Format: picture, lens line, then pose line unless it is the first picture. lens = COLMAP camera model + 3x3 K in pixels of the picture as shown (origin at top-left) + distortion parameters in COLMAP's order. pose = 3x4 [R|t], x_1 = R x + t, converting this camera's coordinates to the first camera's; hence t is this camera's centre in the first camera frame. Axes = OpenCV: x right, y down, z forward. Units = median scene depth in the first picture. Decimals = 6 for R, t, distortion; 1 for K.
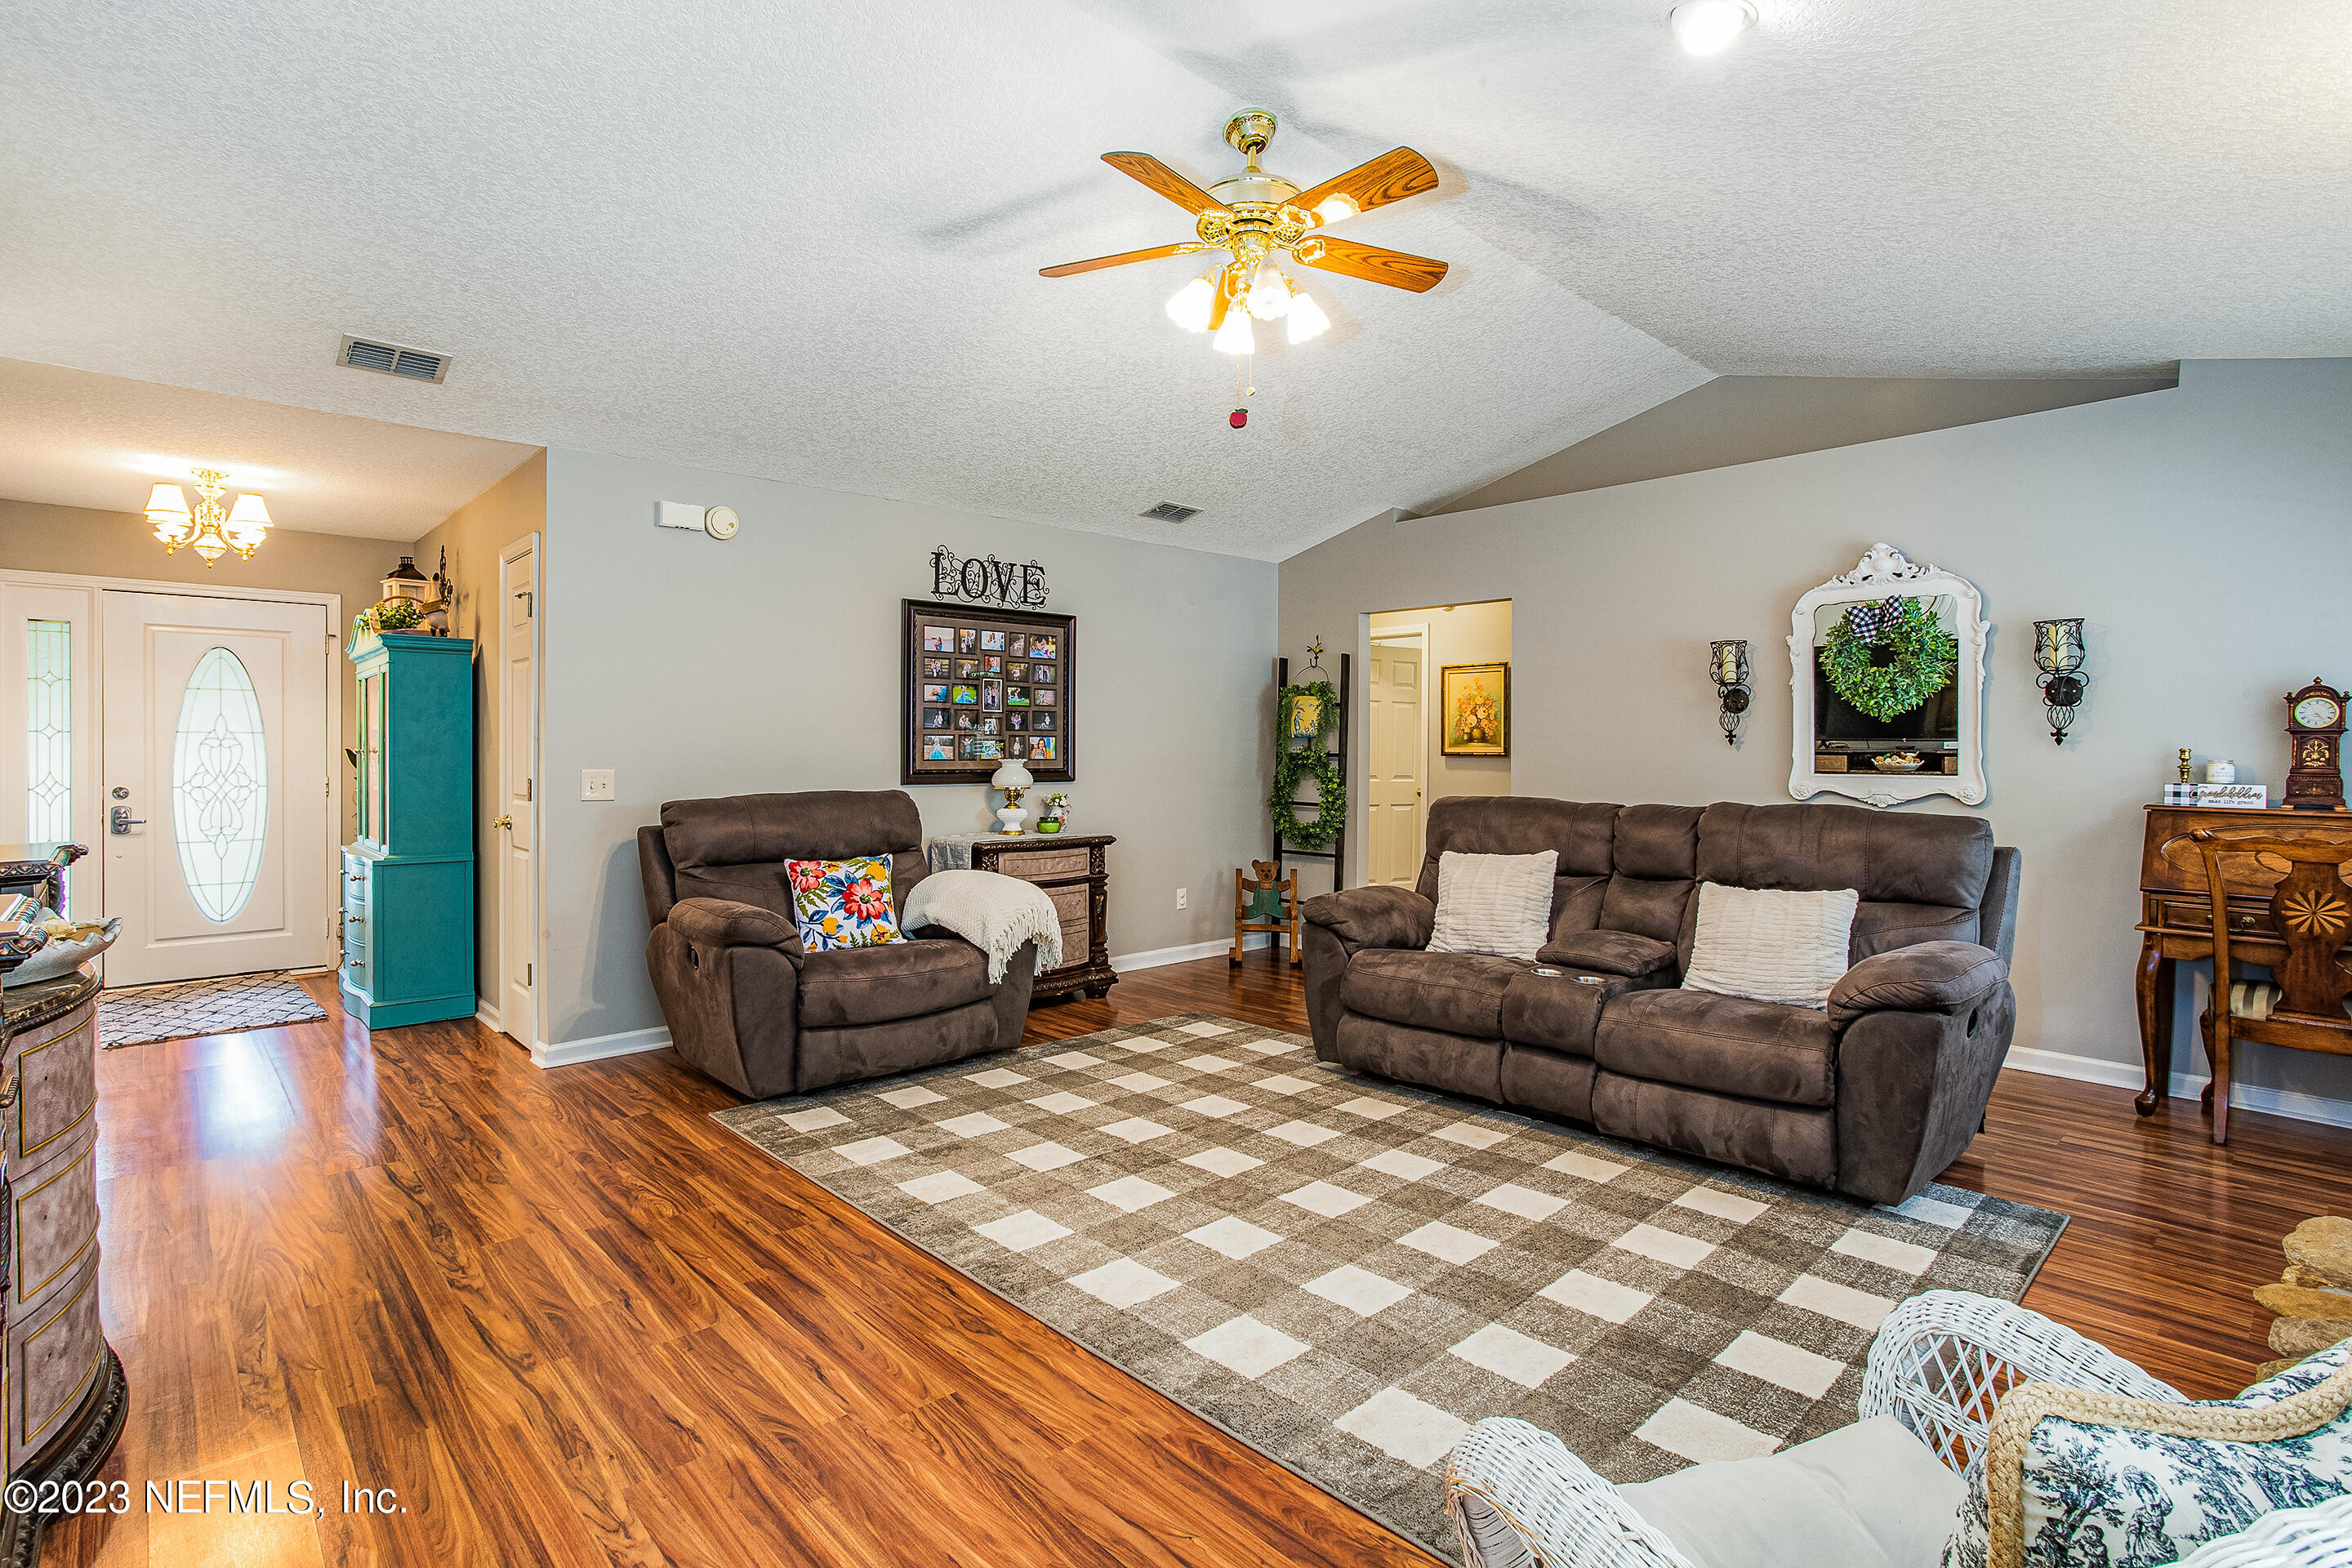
lens RADIAL K [[1132.1, 0, 1181.6], [0, 1132.1, 760.9], [0, 0, 1]] dist [-0.007989, 0.001284]
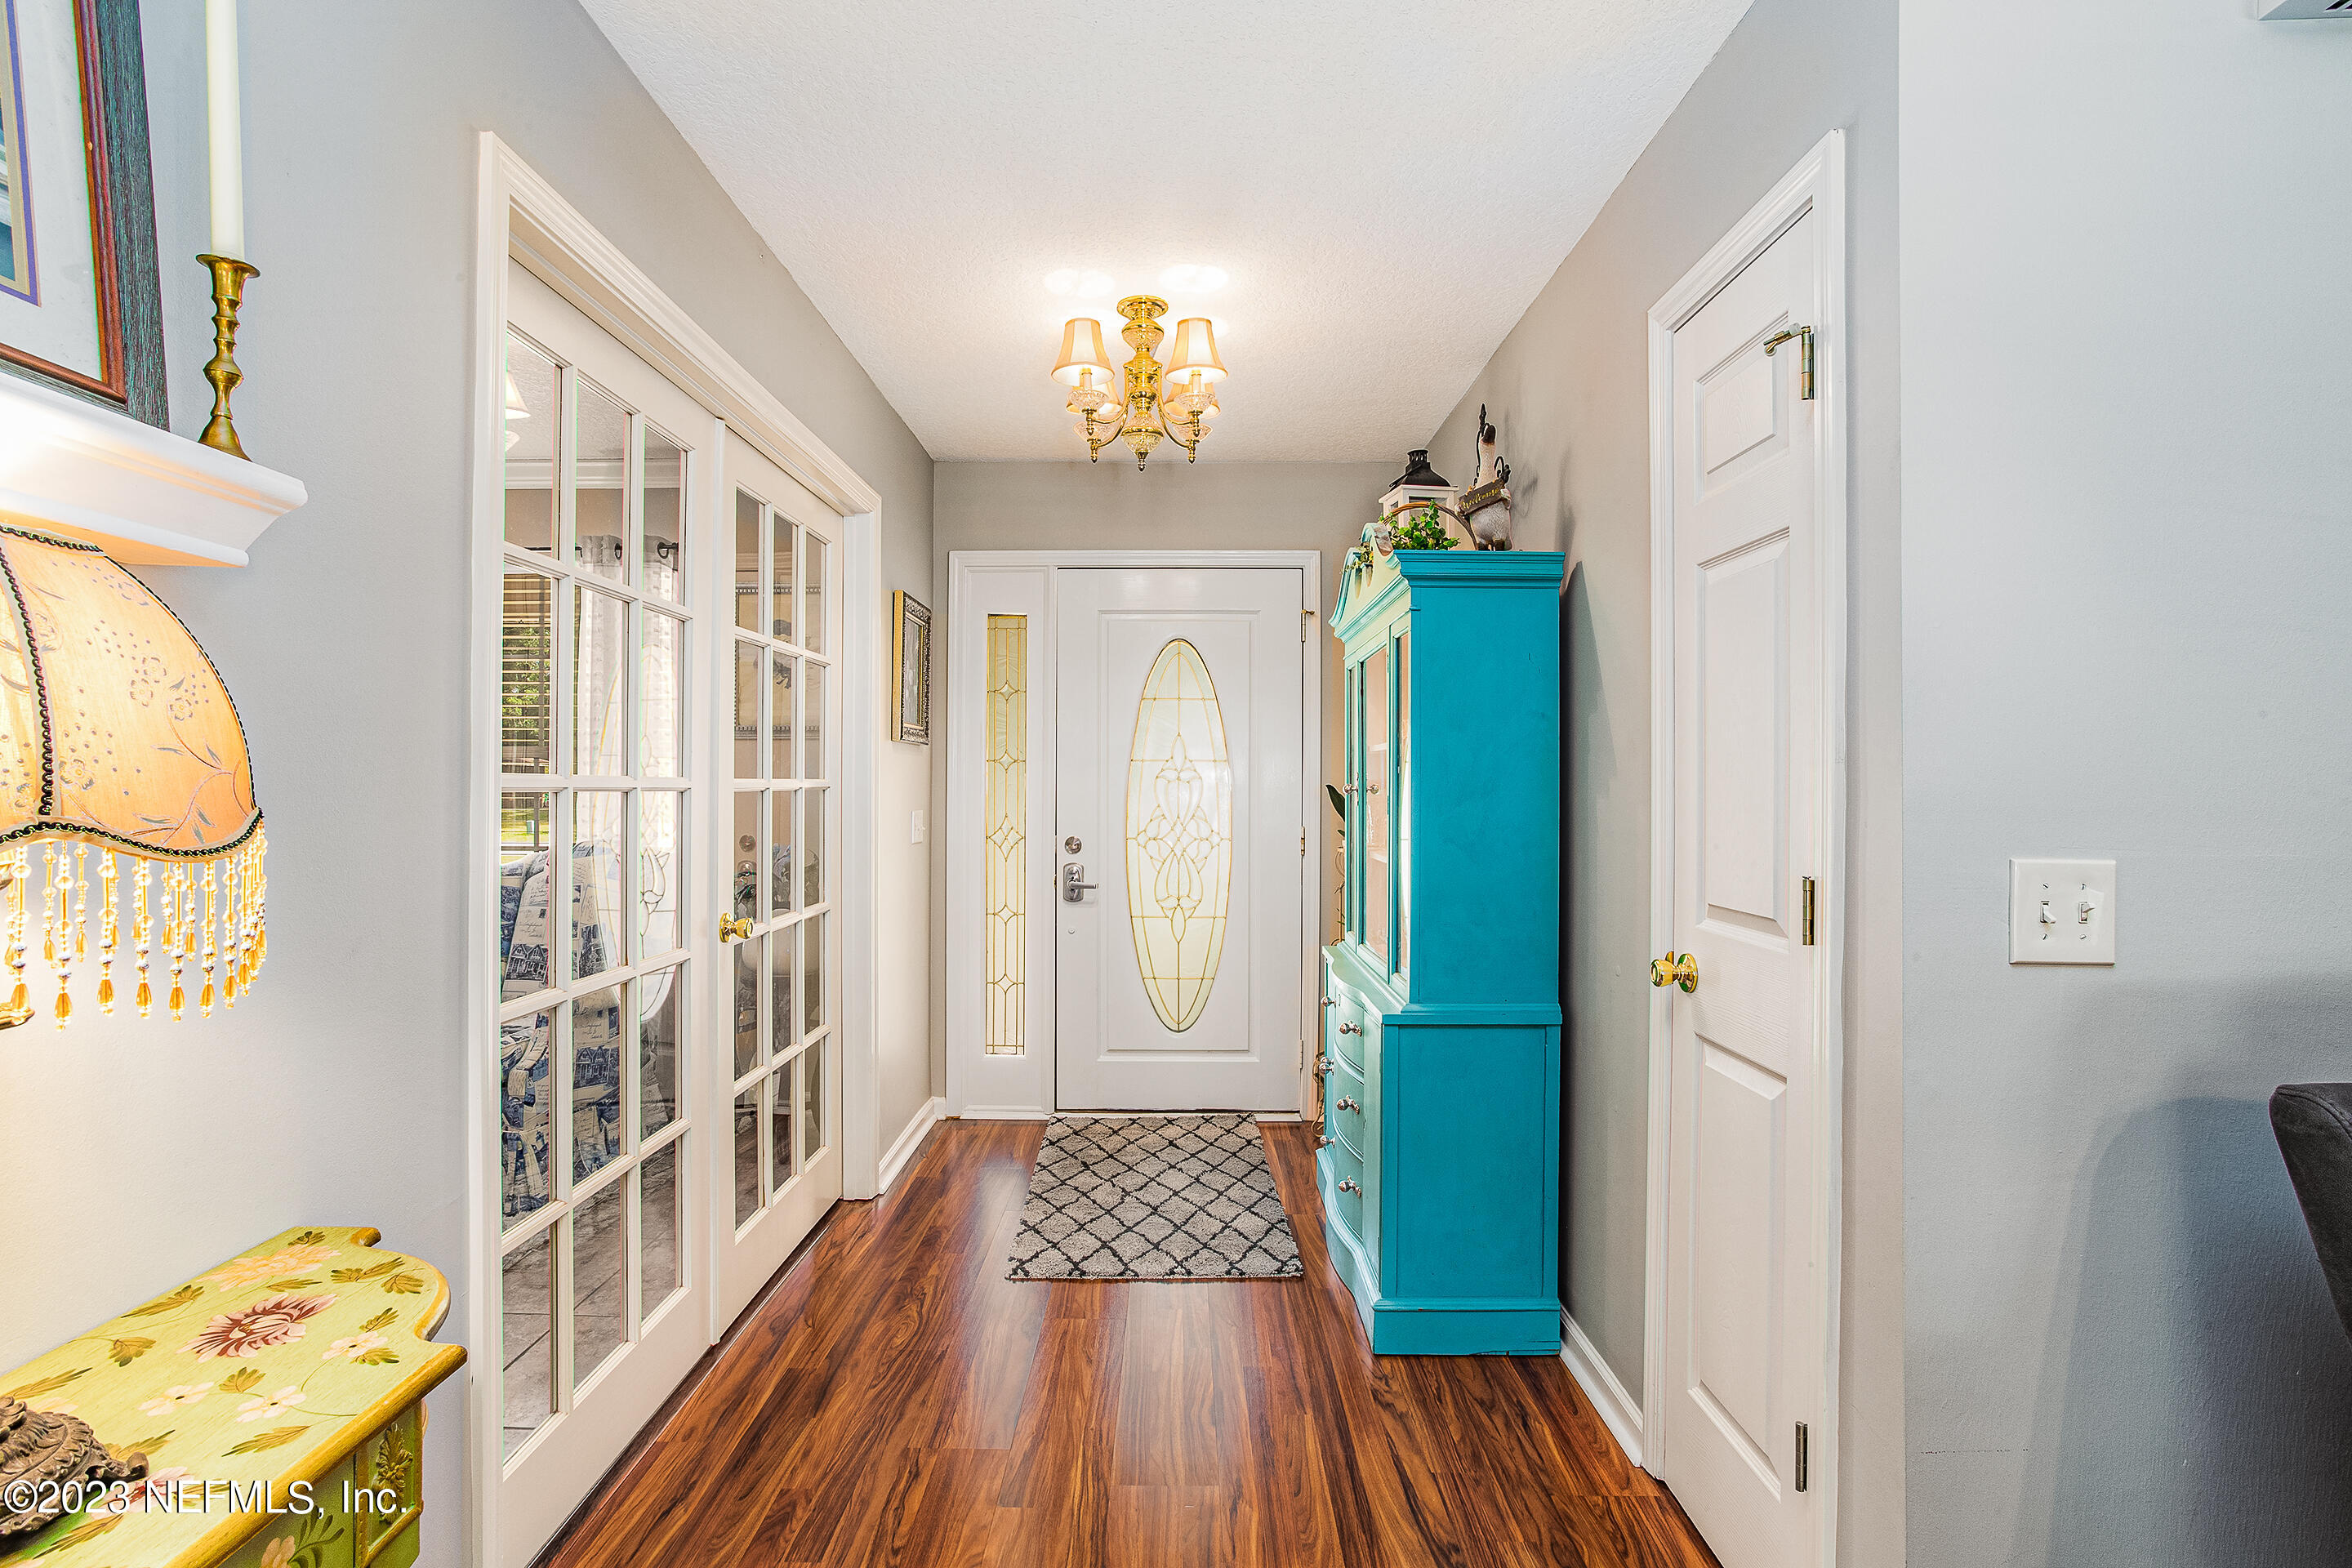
lens RADIAL K [[1132.1, 0, 1177.3], [0, 1132.1, 785.4], [0, 0, 1]] dist [-0.007989, 0.001284]
pose [[0.733359, 0.001720, -0.679840, -0.395756], [-0.006381, 0.999970, -0.004354, -0.007385], [0.679812, 0.007531, 0.733348, 0.508980]]
